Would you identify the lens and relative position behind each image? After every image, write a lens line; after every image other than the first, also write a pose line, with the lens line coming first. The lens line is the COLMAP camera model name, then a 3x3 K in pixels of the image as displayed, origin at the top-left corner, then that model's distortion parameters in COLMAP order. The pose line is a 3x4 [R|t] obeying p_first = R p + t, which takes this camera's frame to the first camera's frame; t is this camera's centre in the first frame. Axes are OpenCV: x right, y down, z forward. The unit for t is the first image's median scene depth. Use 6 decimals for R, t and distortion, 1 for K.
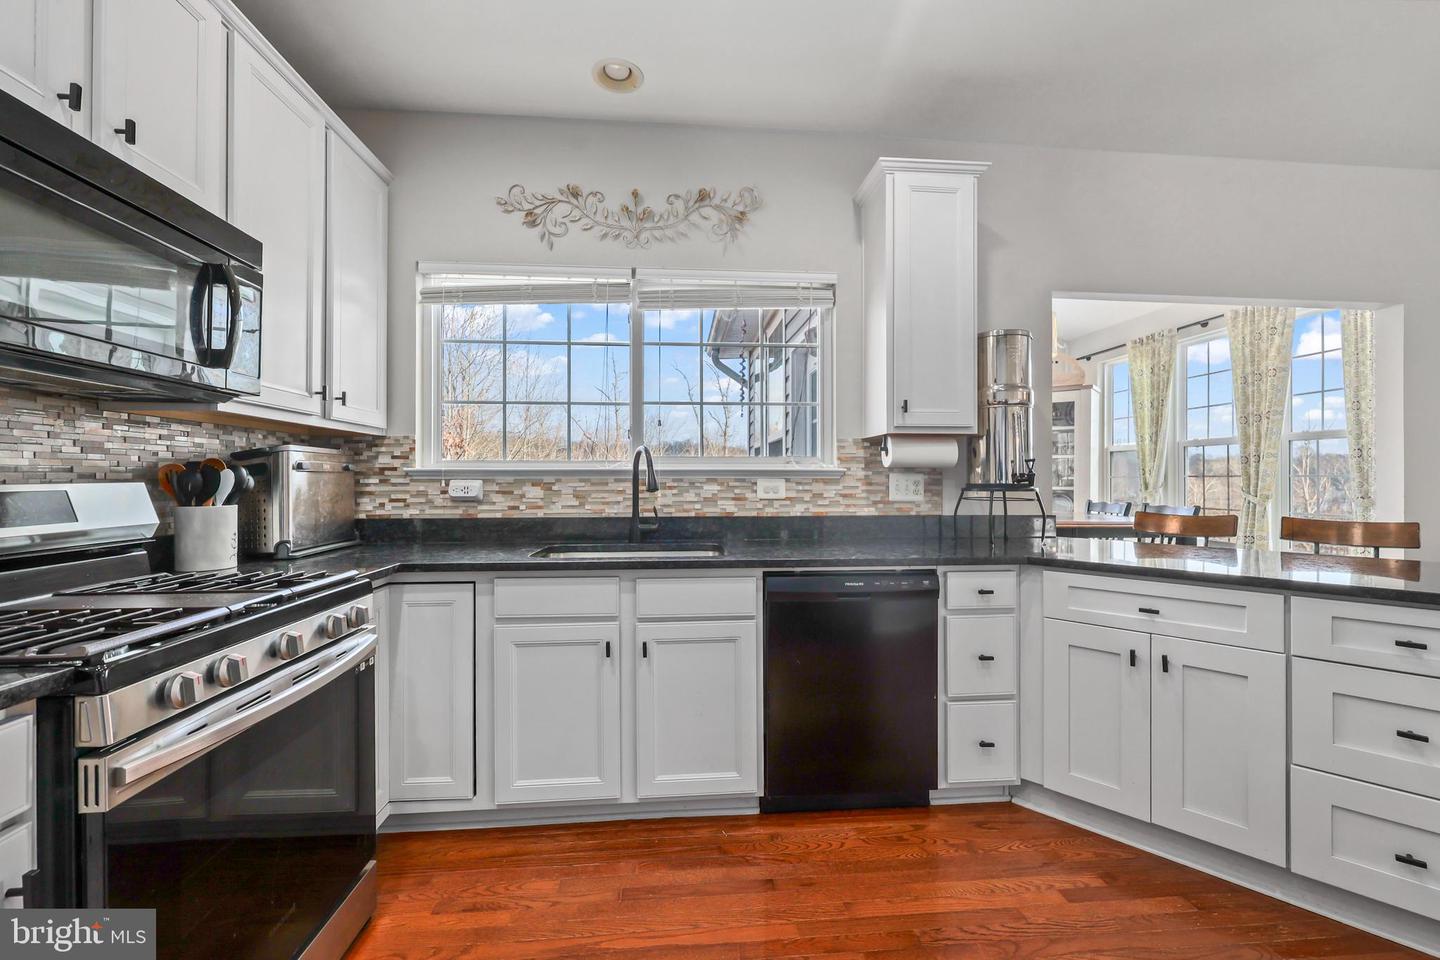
lens RADIAL K [[593.1, 0, 727.5], [0, 593.1, 477.0], [0, 0, 1]] dist [-0.000452, 0.000193]
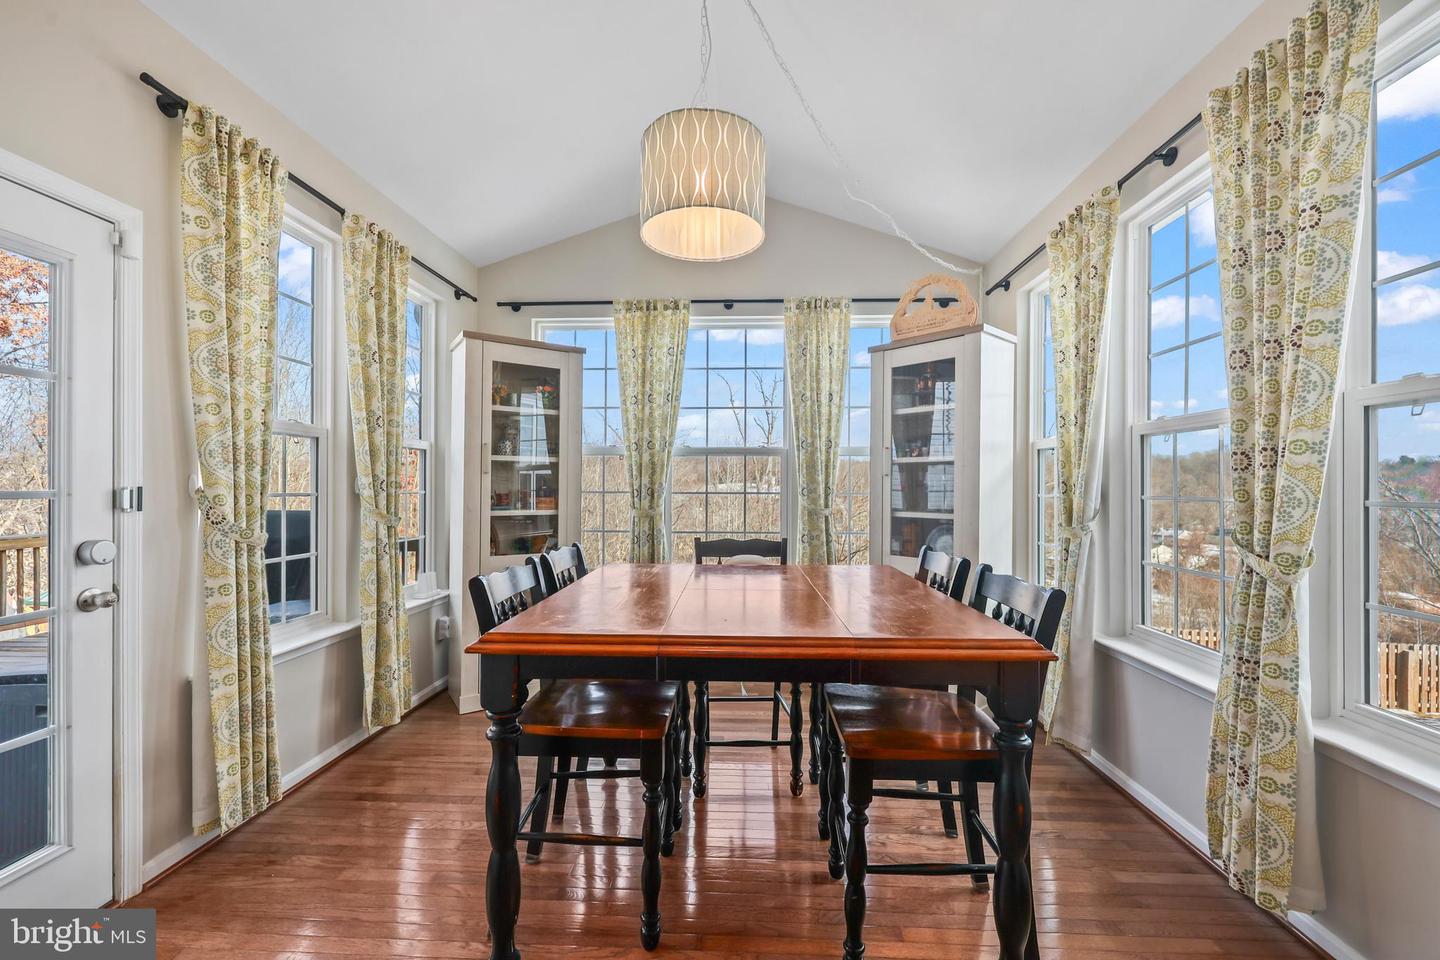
lens RADIAL K [[584.4, 0, 717.4], [0, 584.4, 484.0], [0, 0, 1]] dist [-0.000208, 0.000307]
pose [[0.990120, -0.001892, -0.140209, 1.025966], [0.002121, 0.999997, 0.001487, -0.026250], [0.140206, -0.001769, 0.990121, 1.001093]]
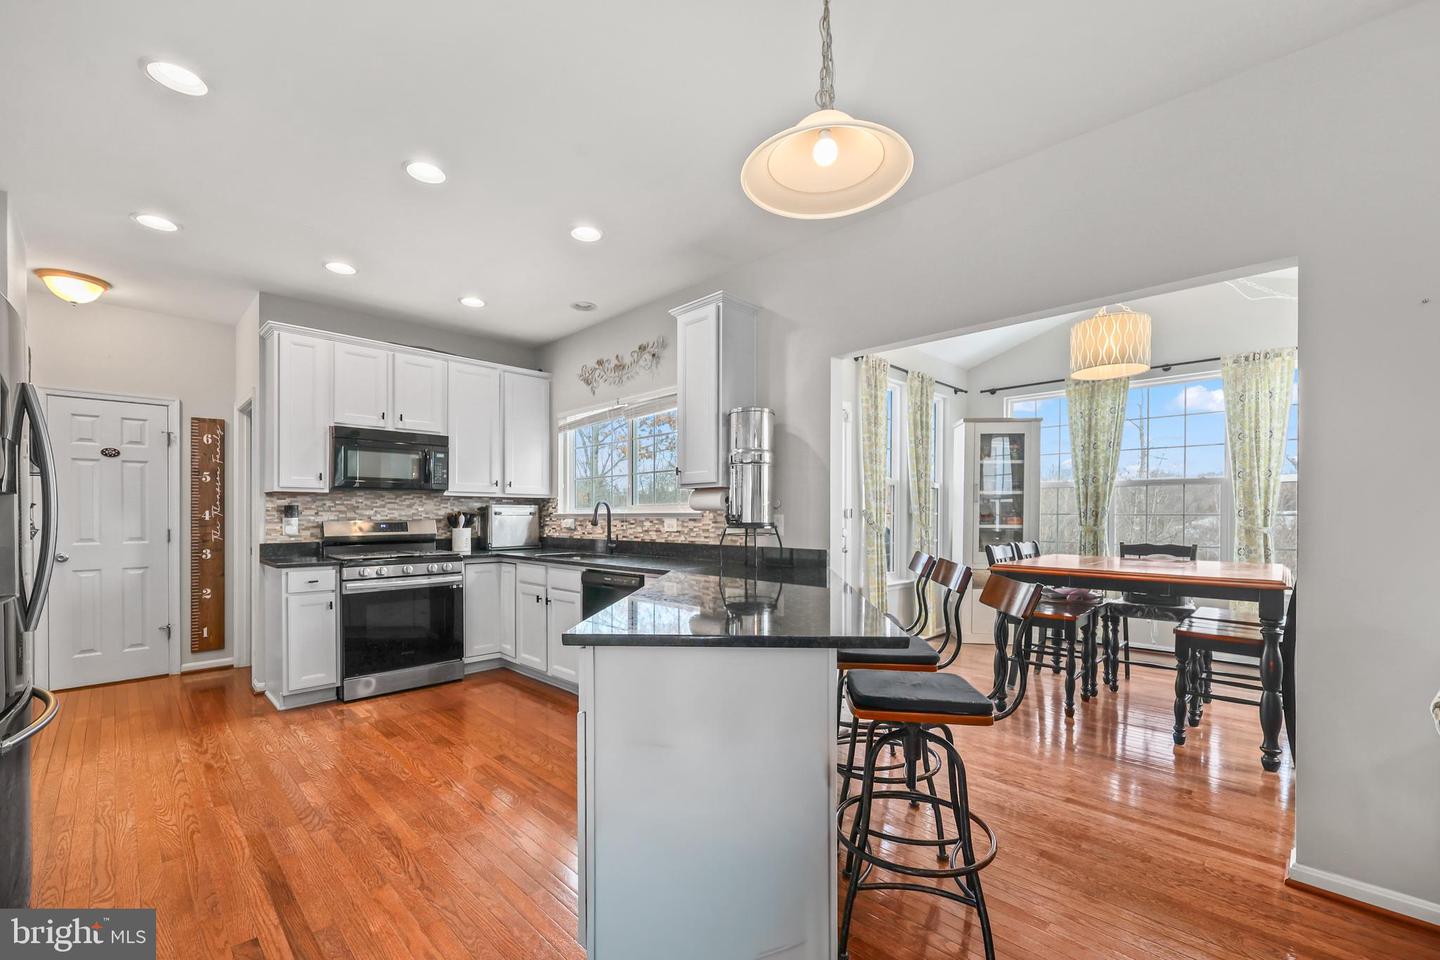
lens RADIAL K [[594.2, 0, 726.0], [0, 594.2, 517.5], [0, 0, 1]] dist [-0.001518, 0.000010]
pose [[0.648533, 0.001379, -0.761185, 1.400422], [0.004338, 0.999975, 0.005508, -0.008048], [0.761174, -0.006874, 0.648511, 0.098572]]
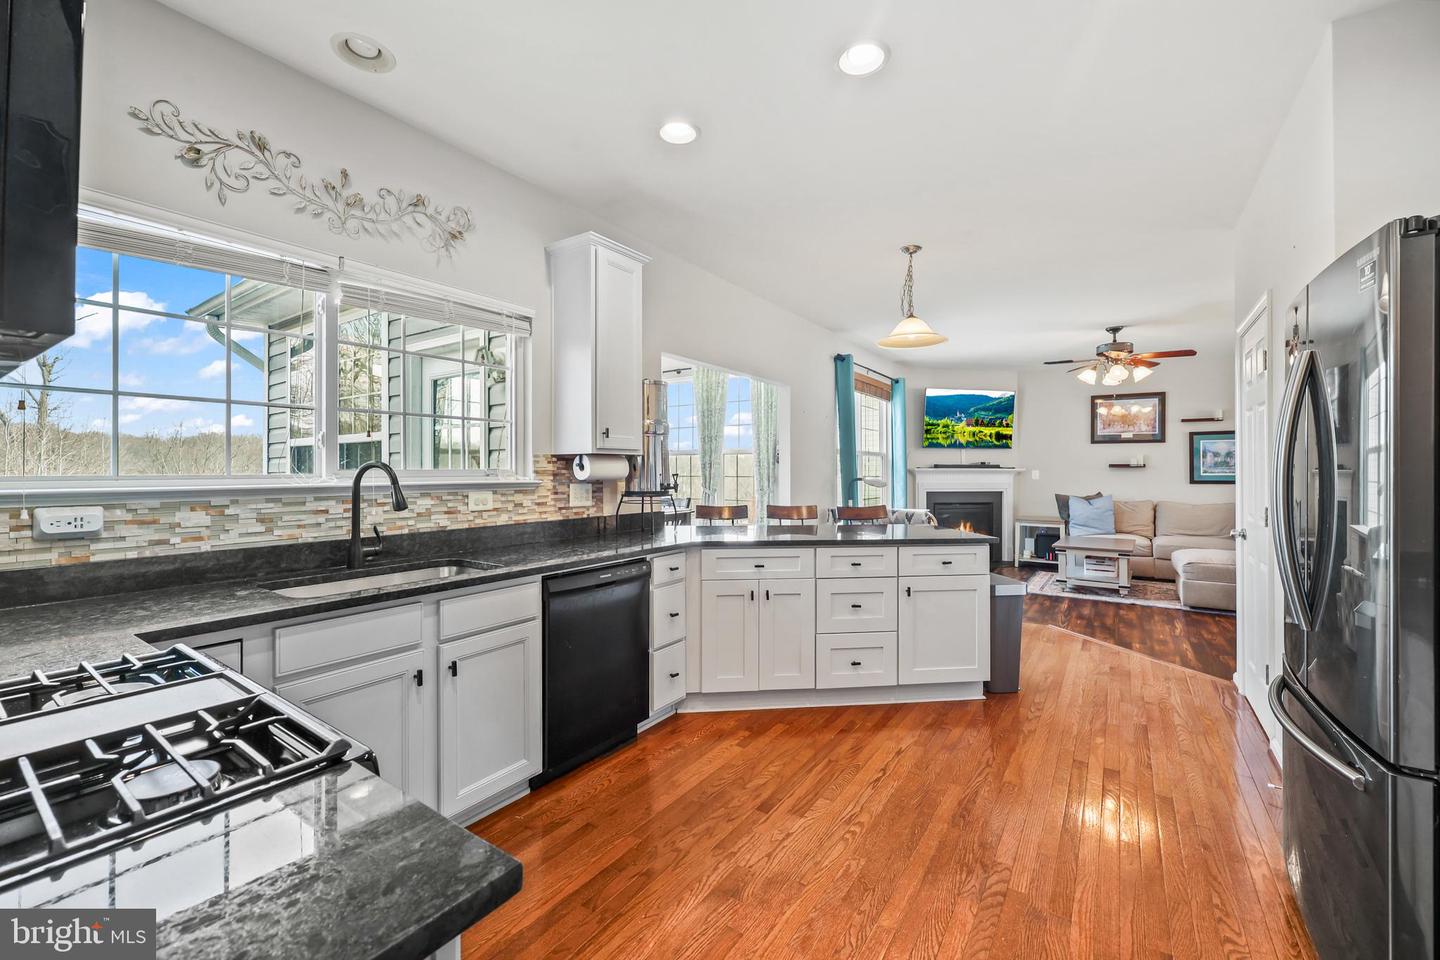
lens RADIAL K [[590.3, 0, 721.4], [0, 590.3, 466.8], [0, 0, 1]] dist [0.001051, 0.000113]
pose [[0.631927, 0.003601, 0.775020, -0.482520], [-0.001499, 0.999993, -0.003424, -0.038861], [-0.775027, 0.001002, 0.631928, 0.007332]]
